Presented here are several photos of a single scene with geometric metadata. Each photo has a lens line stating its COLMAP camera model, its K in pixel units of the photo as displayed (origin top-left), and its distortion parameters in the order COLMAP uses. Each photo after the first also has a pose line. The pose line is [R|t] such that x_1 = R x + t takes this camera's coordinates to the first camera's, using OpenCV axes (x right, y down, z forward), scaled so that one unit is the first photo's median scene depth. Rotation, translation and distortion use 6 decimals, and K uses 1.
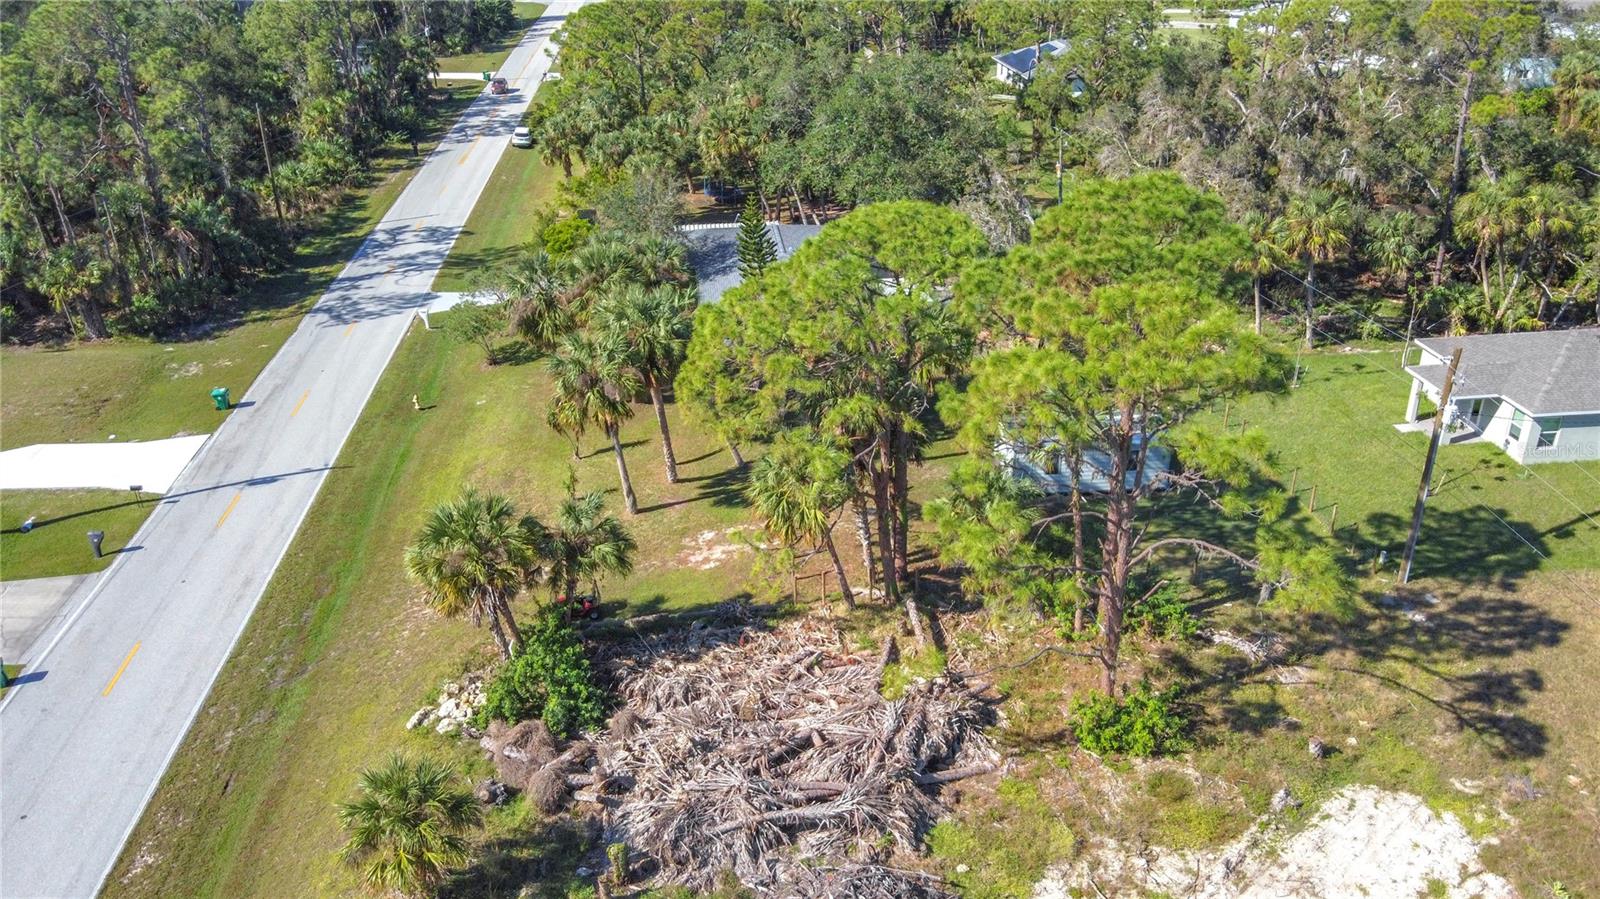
lens RADIAL K [[1250.7, 0, 800.0], [0, 1250.7, 449.5], [0, 0, 1]] dist [0.007538, 0.019254]
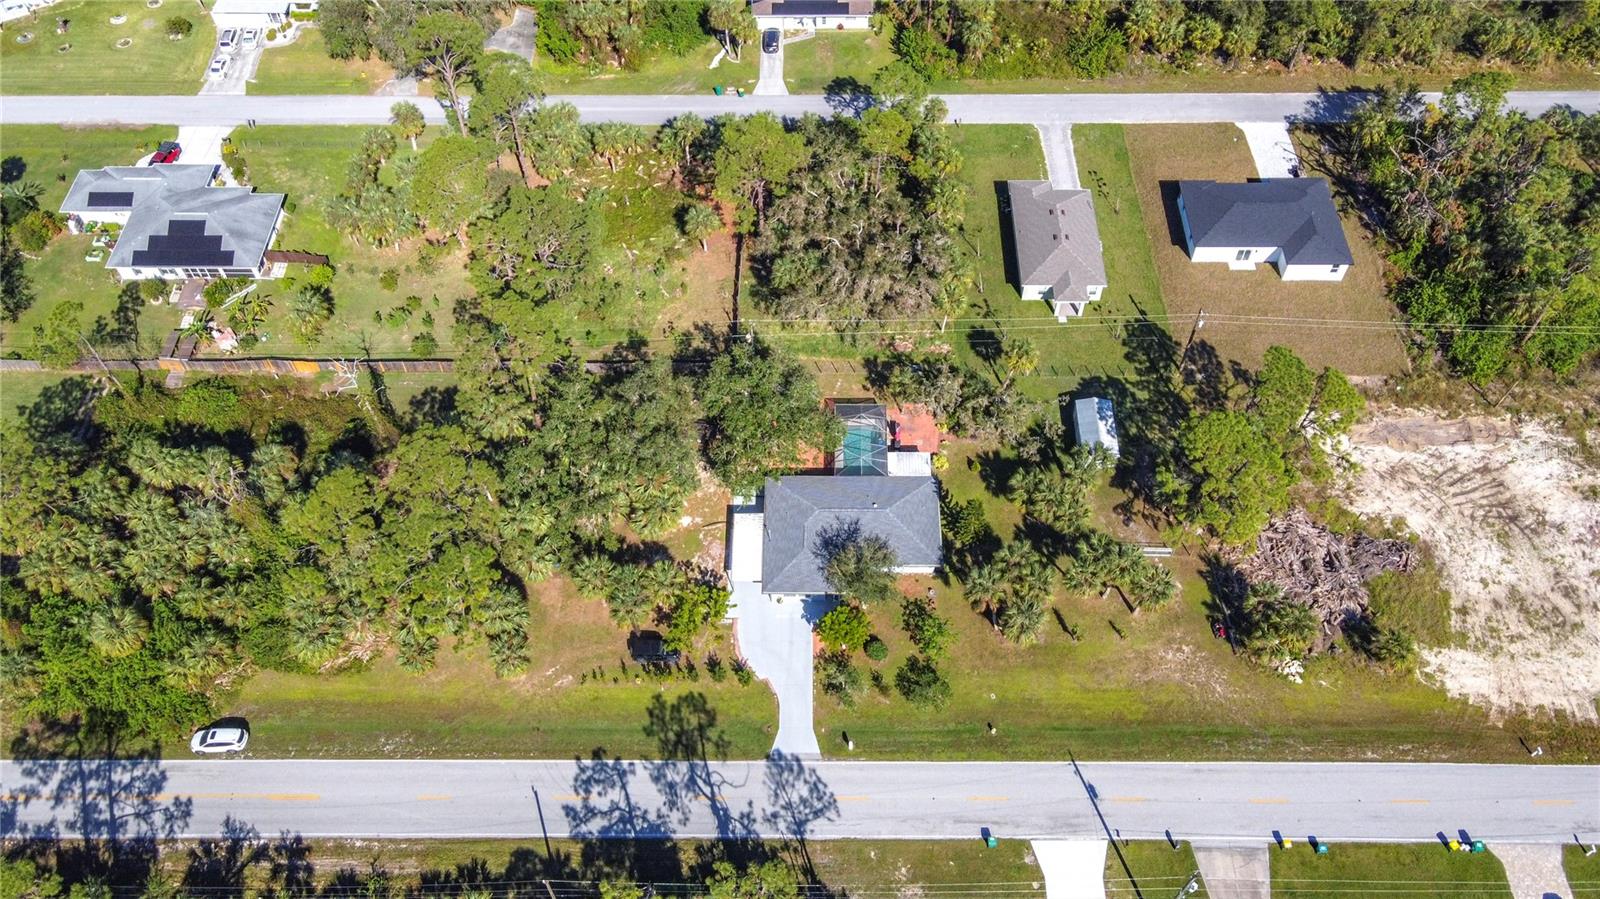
lens RADIAL K [[1288.8, 0, 807.5], [0, 1288.8, 438.6], [0, 0, 1]] dist [0.005179, 0.026199]
pose [[0.103970, -0.788782, 0.605816, -1.604781], [0.429802, 0.584938, 0.687836, -2.339278], [-0.896917, 0.188867, 0.399836, 0.680597]]
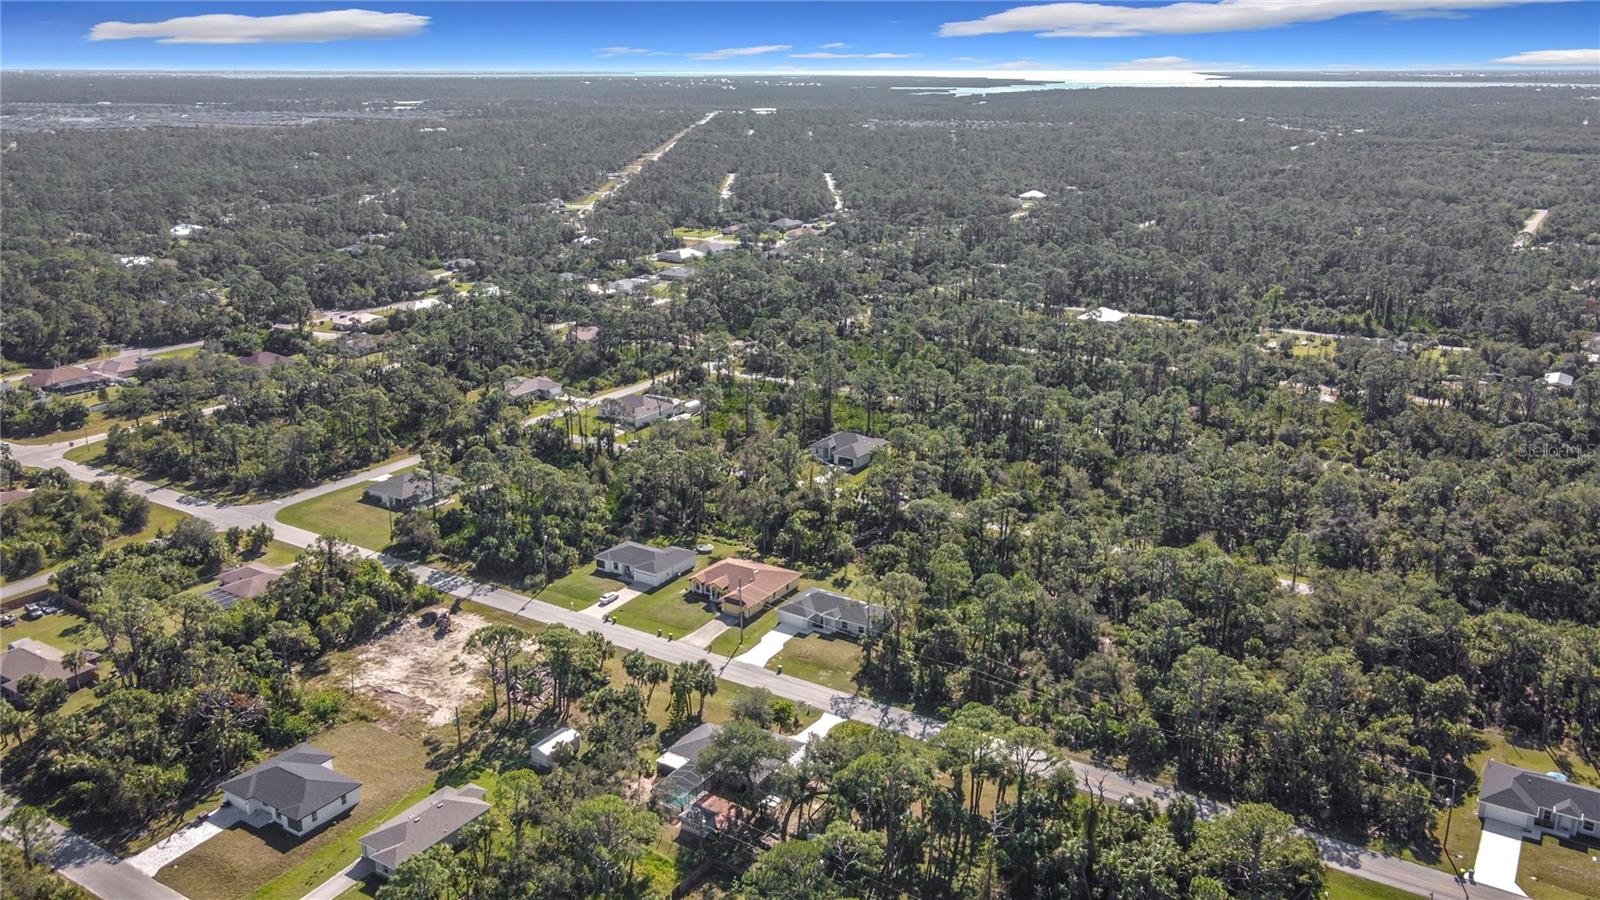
lens RADIAL K [[1245.8, 0, 796.3], [0, 1245.8, 486.8], [0, 0, 1]] dist [0.005109, 0.005613]
pose [[-0.624257, 0.271941, -0.732360, 2.726404], [-0.319348, 0.766725, 0.556911, -3.419502], [0.712966, 0.581533, -0.391789, 3.073397]]
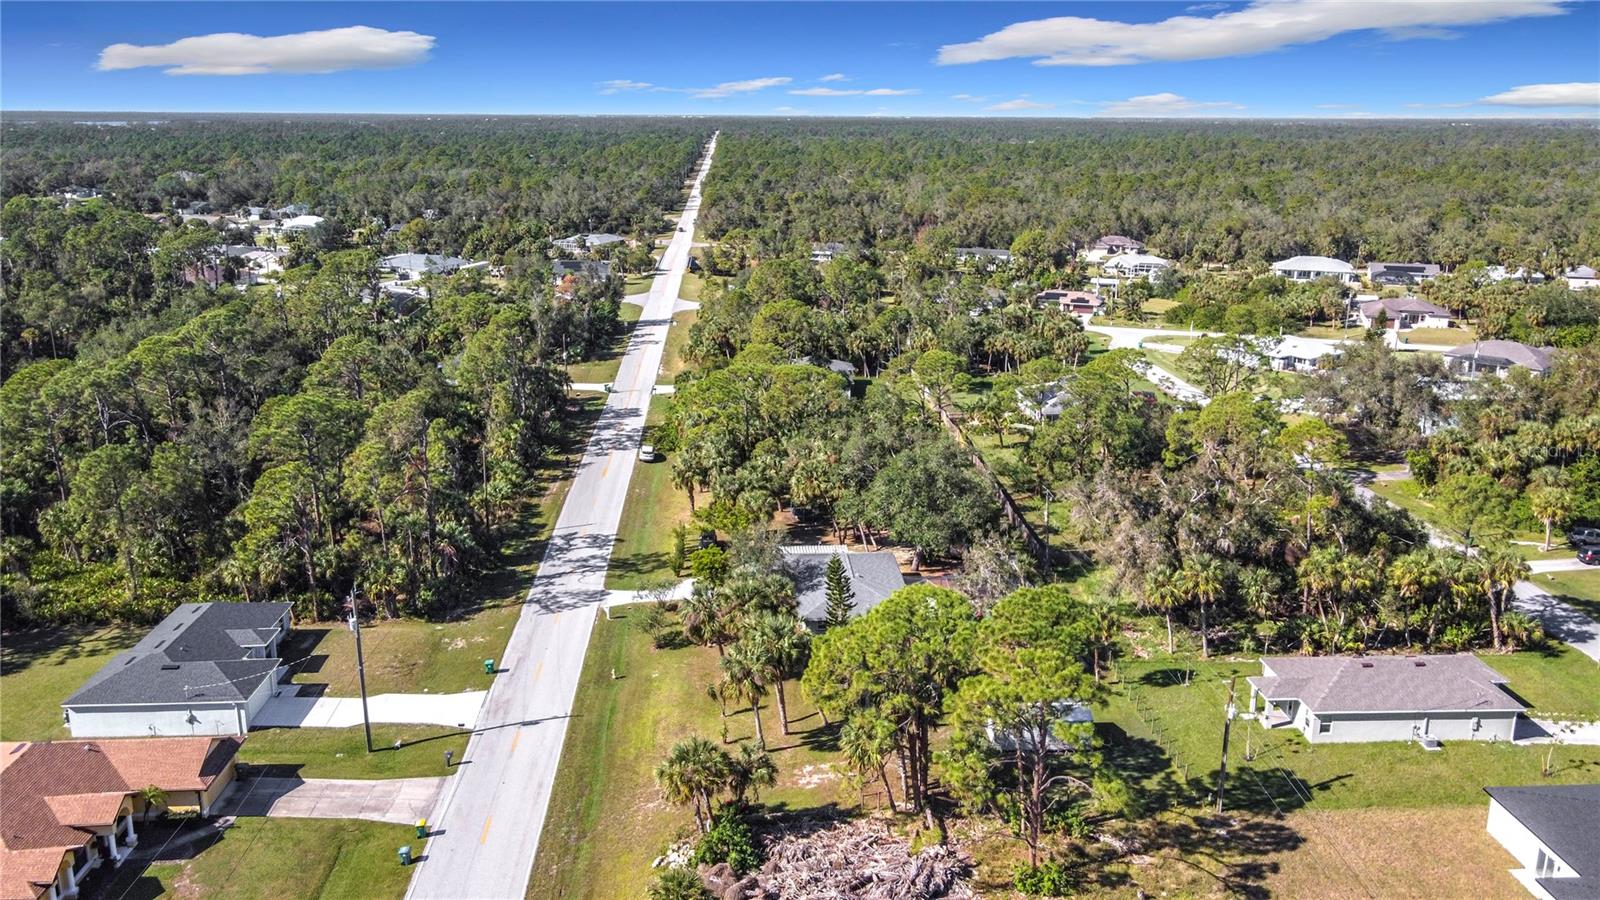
lens RADIAL K [[1295.0, 0, 800.0], [0, 1295.0, 450.0], [0, 0, 1]] dist [-0.004045, 0.044879]
pose [[0.998902, 0.030982, -0.035153, -0.044700], [-0.036895, 0.982516, -0.182488, -0.038271], [0.028885, 0.183584, 0.982579, -0.916377]]
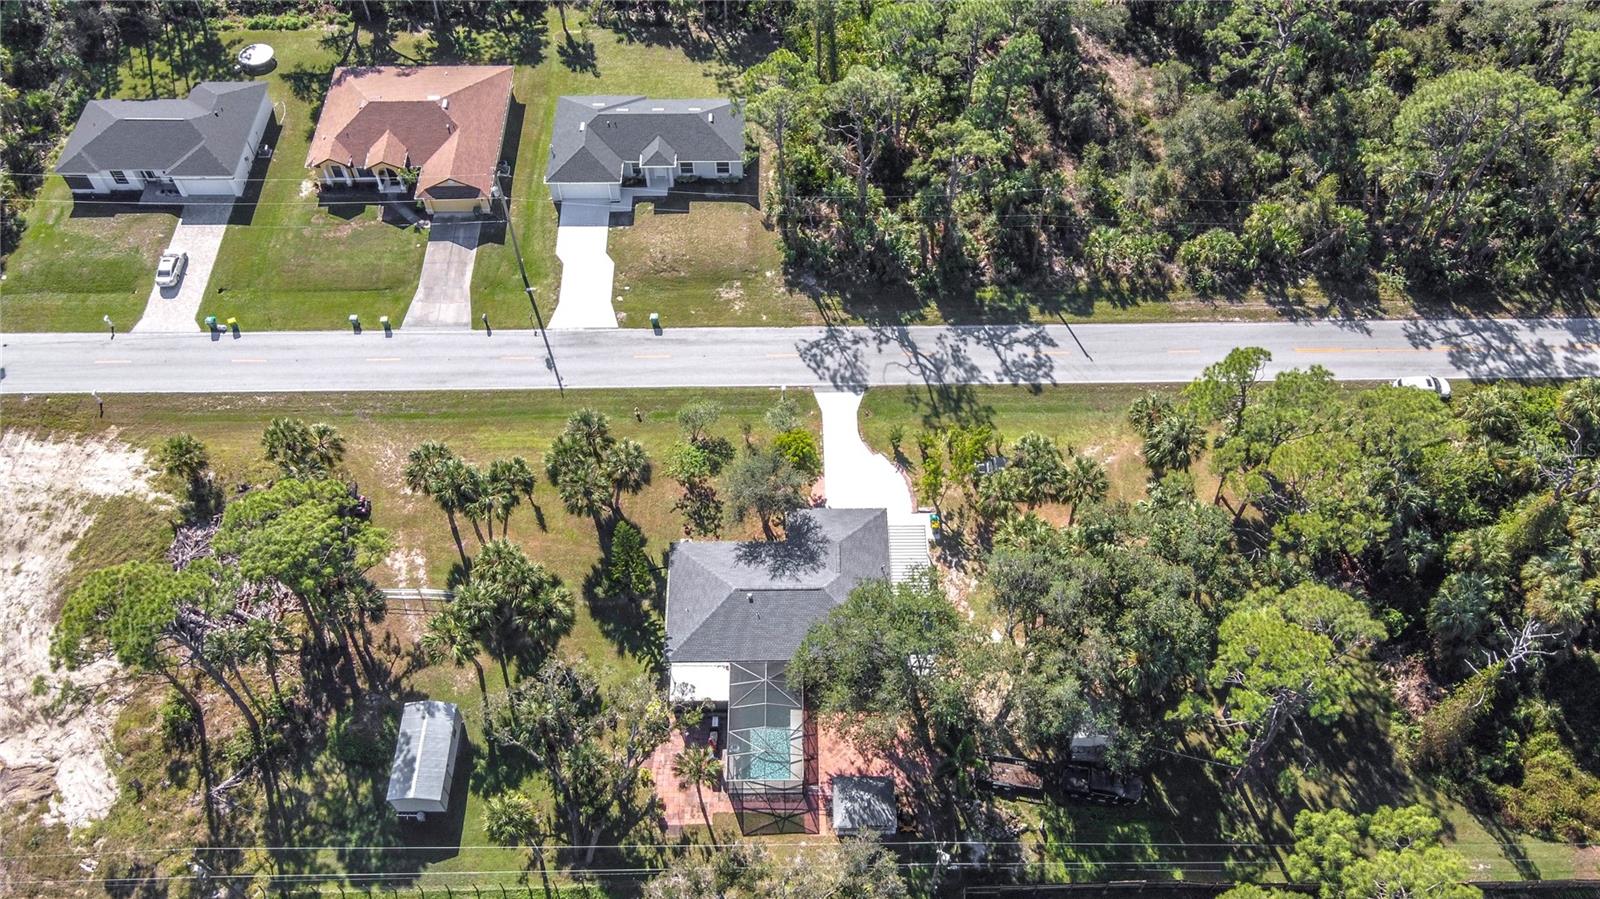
lens RADIAL K [[1274.2, 0, 800.0], [0, 1274.2, 449.5], [0, 0, 1]] dist [0.008618, 0.019567]
pose [[-0.085072, 0.813729, -0.574985, 1.014158], [-0.424982, 0.492317, 0.759615, -2.052655], [0.901195, 0.308980, 0.303938, 1.043178]]
